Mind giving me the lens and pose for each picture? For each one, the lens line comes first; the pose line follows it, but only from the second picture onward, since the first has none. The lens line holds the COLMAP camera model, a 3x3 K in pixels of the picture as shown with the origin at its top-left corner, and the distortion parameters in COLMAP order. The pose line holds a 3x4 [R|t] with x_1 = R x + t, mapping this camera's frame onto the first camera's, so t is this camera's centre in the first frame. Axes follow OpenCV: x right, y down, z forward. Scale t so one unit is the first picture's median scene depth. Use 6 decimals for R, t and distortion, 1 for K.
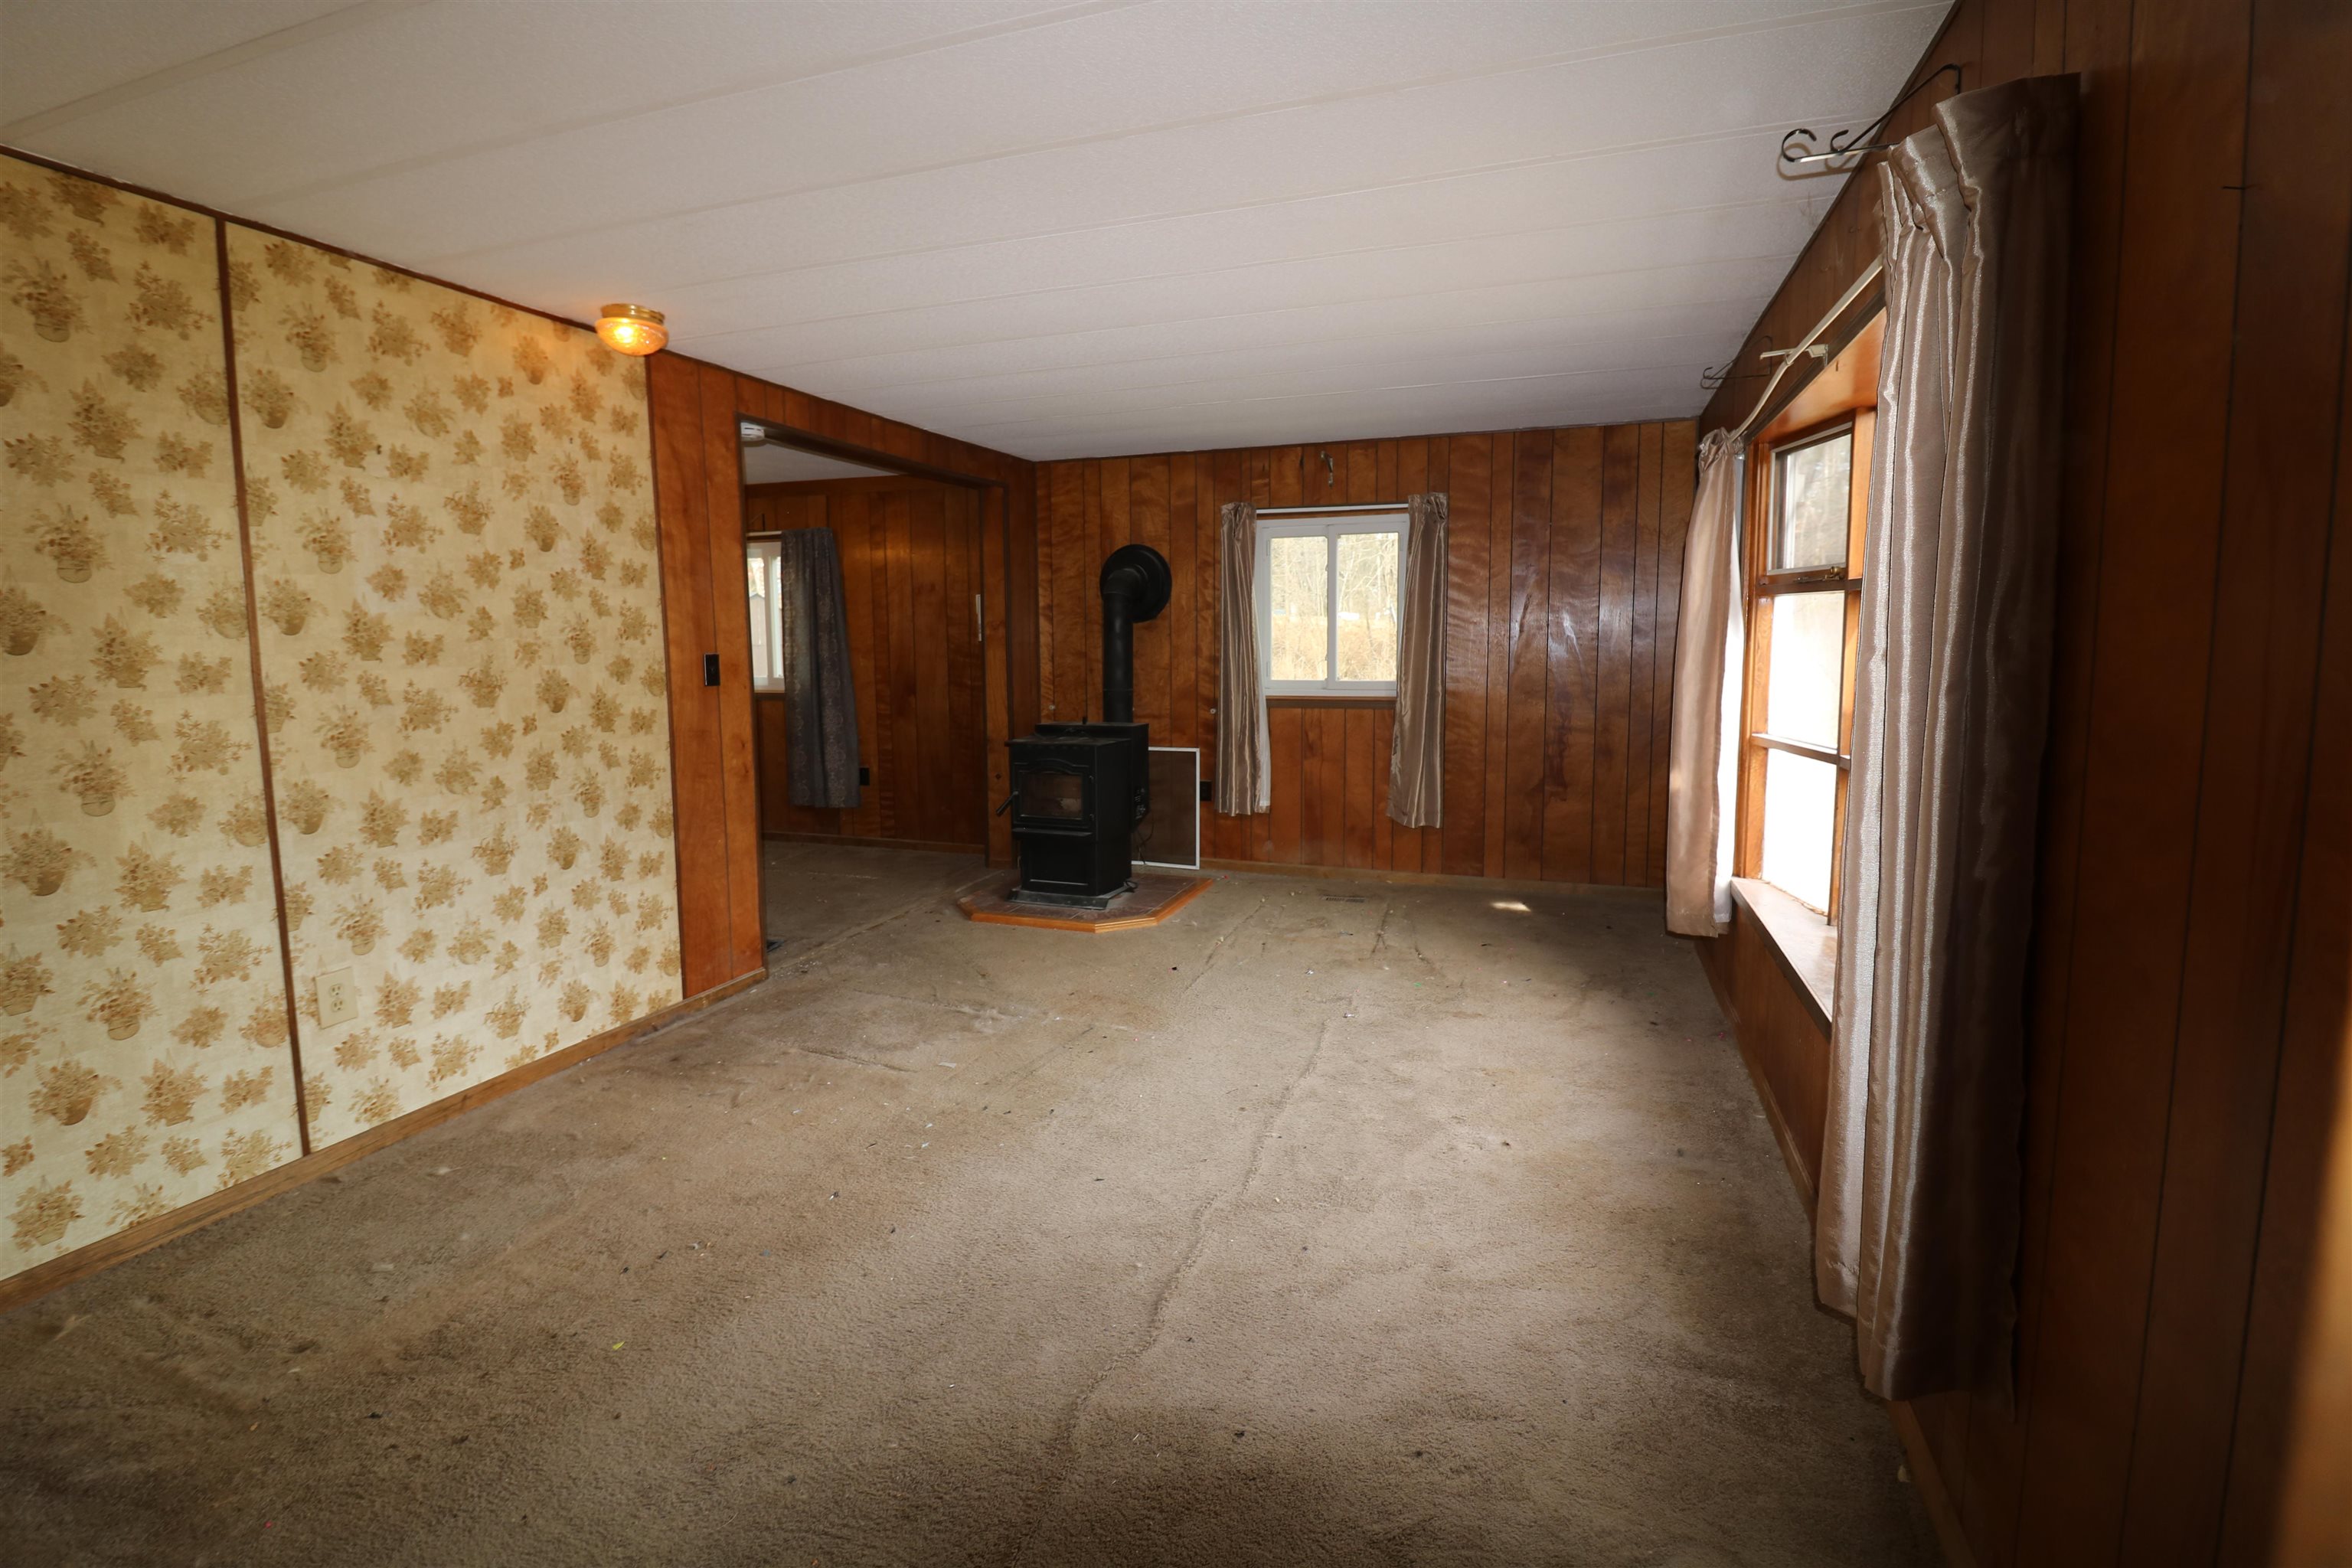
lens RADIAL K [[1081.1, 0, 1168.3], [0, 1081.1, 750.7], [0, 0, 1]] dist [-0.006923, -0.006374]
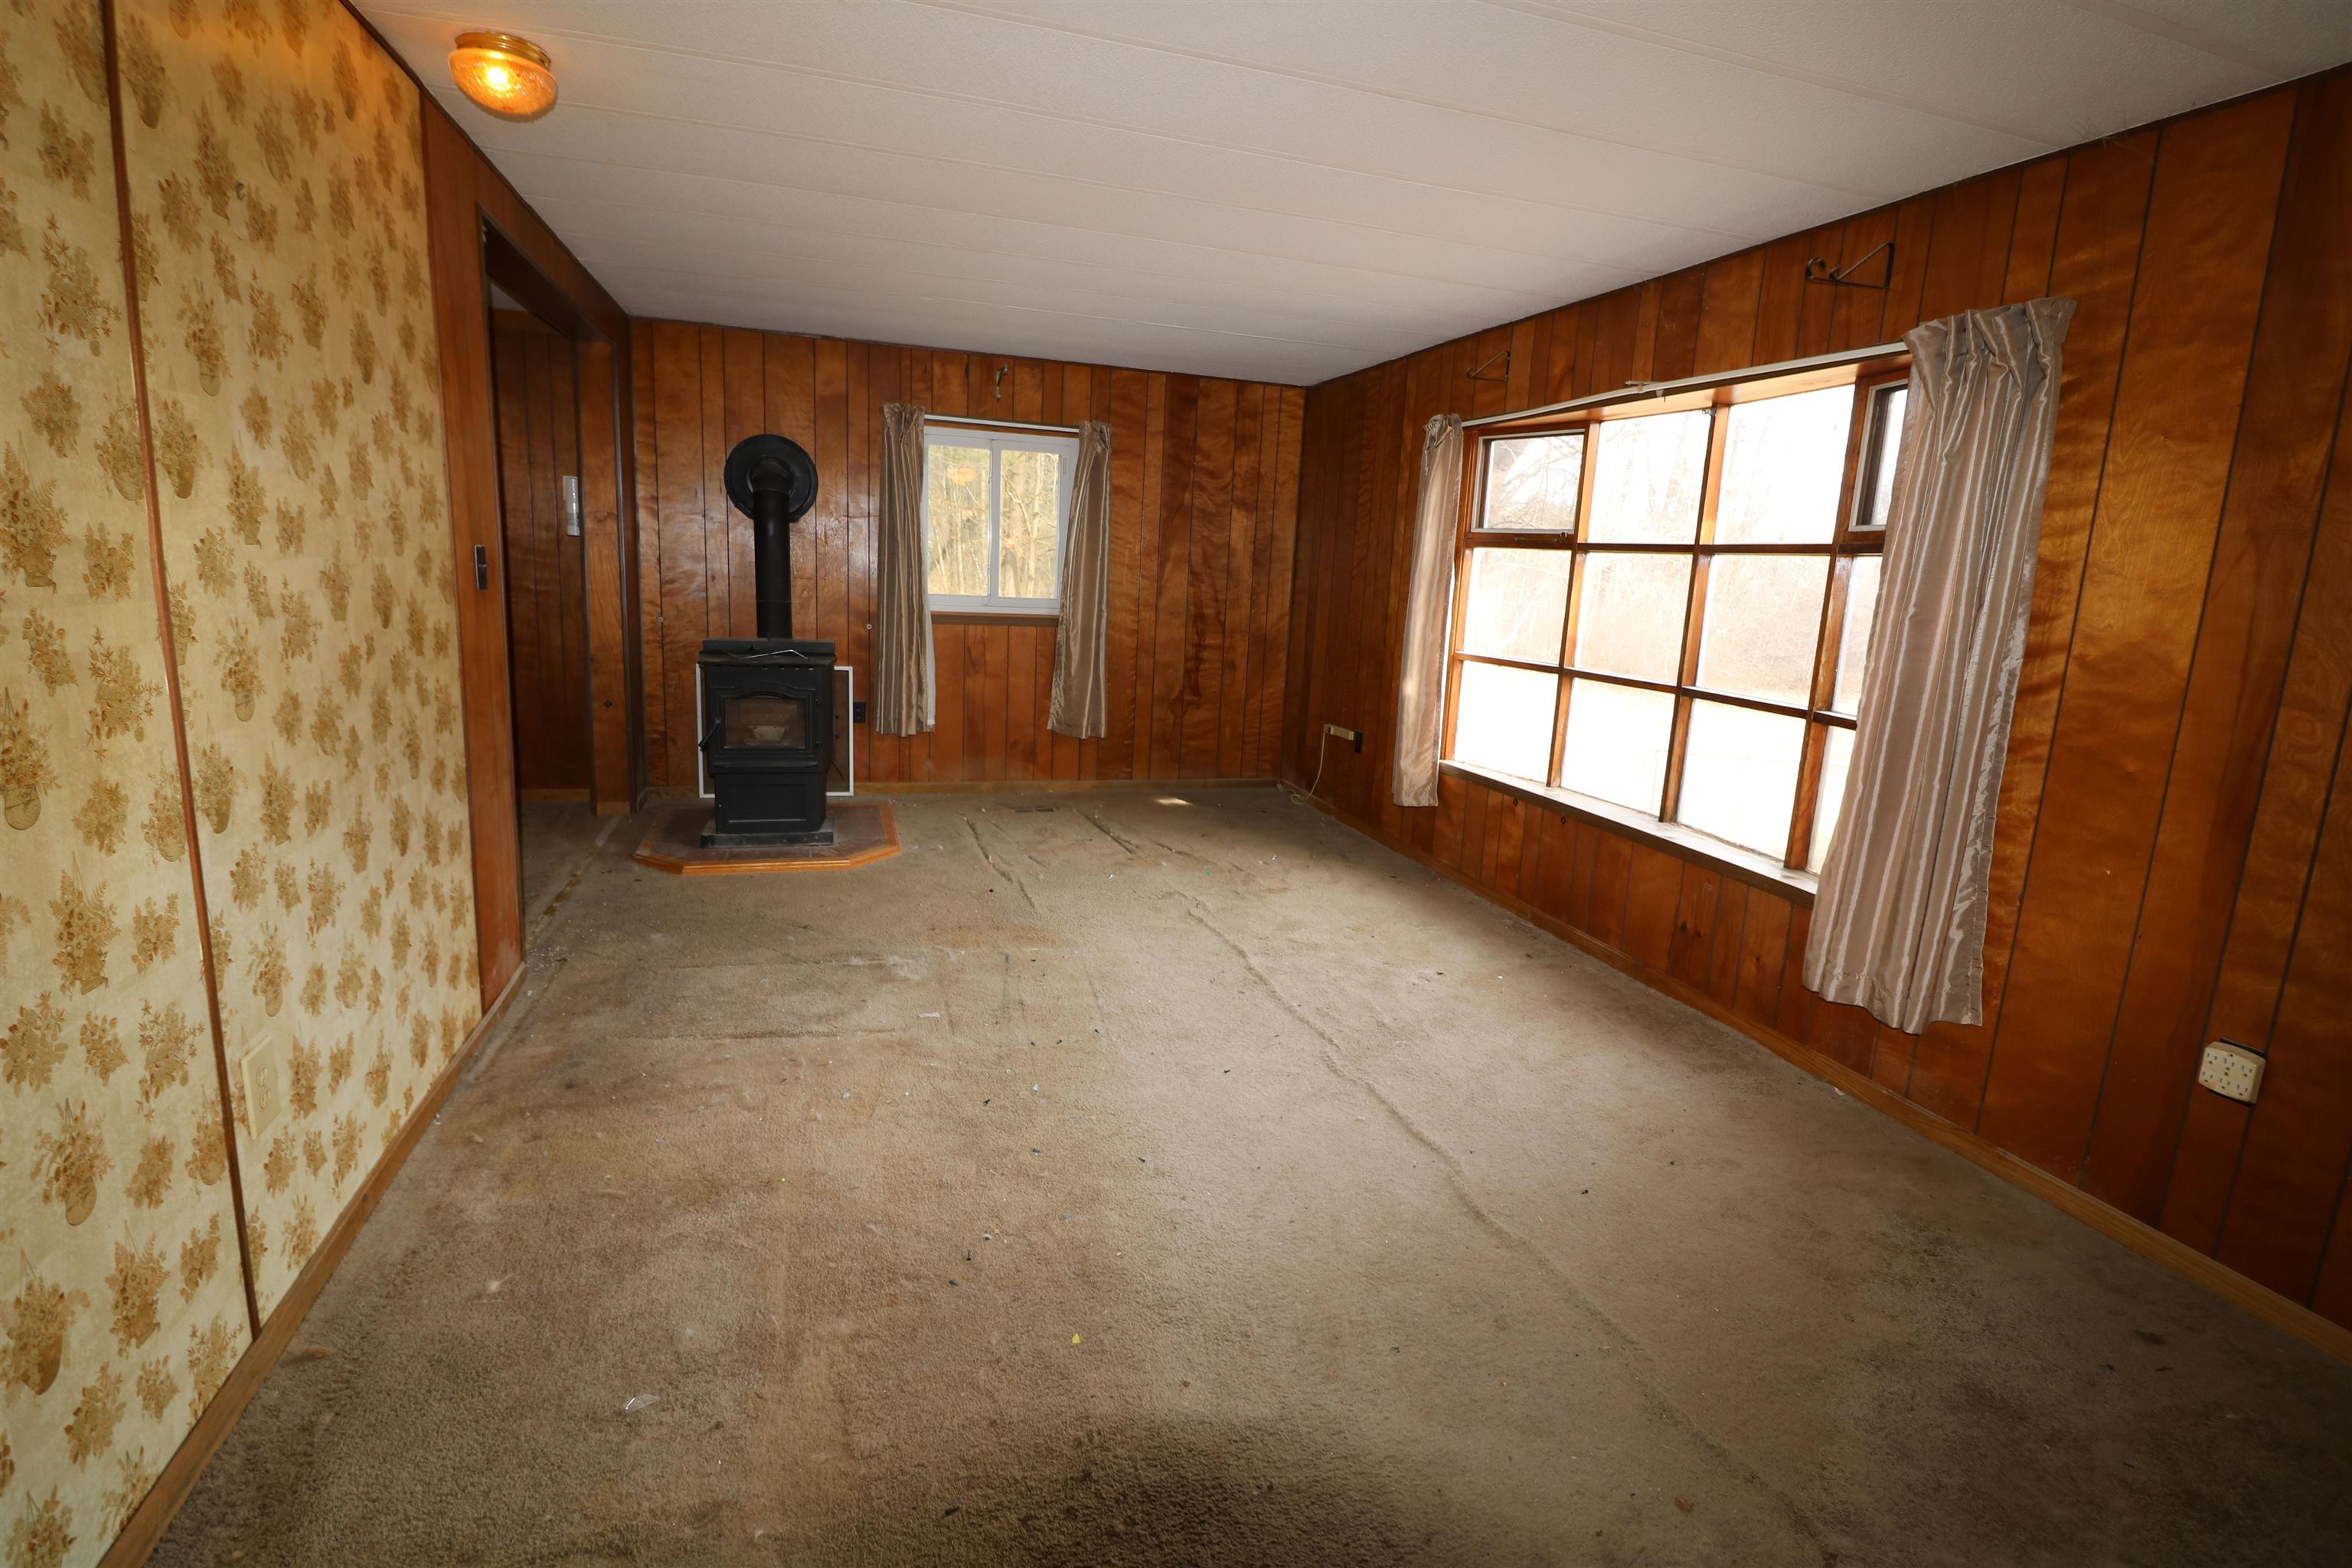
lens RADIAL K [[1081.1, 0, 1169.4], [0, 1081.1, 763.2], [0, 0, 1]] dist [-0.006923, -0.006374]
pose [[0.793395, -0.066173, 0.605100, -0.548389], [0.009356, 0.995282, 0.096575, -0.010723], [-0.608635, -0.070961, 0.790271, 0.149060]]
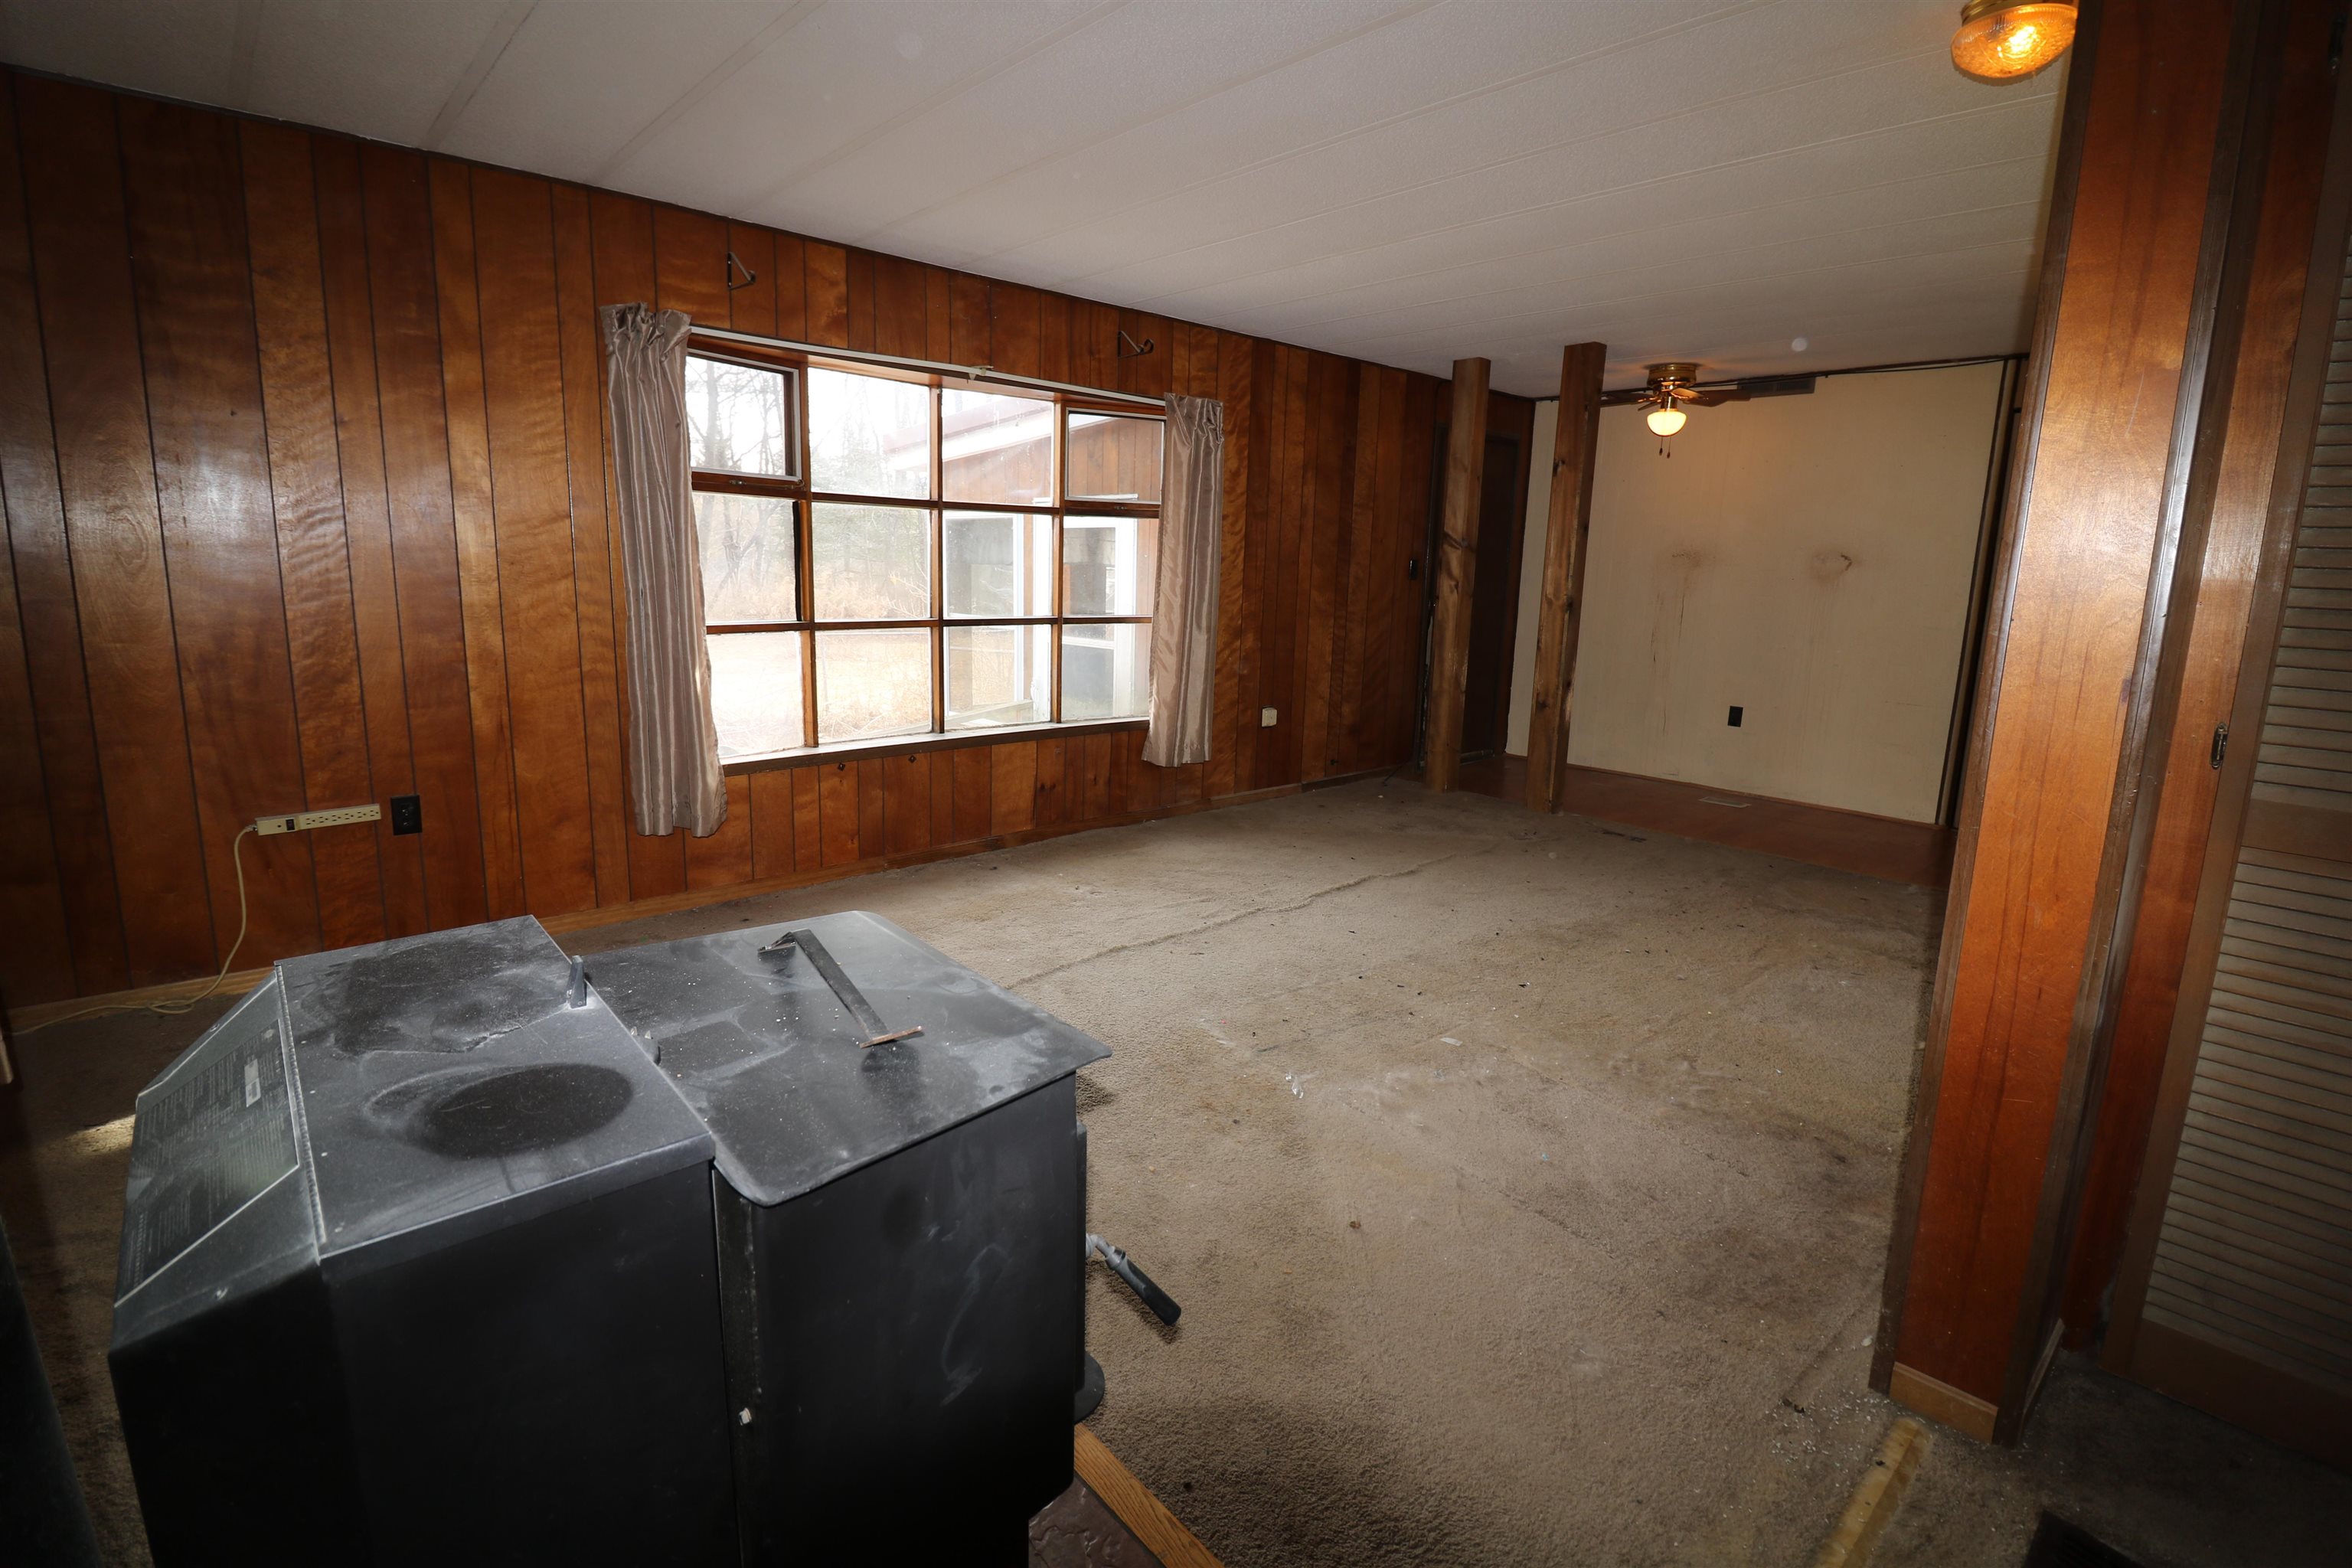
lens RADIAL K [[1081.1, 0, 1171.0], [0, 1081.1, 764.1], [0, 0, 1]] dist [-0.006923, -0.006374]
pose [[-0.890710, -0.105092, 0.442257, -0.339896], [0.021487, 0.962087, 0.271893, -0.154234], [-0.454063, 0.251681, -0.854683, 1.671981]]
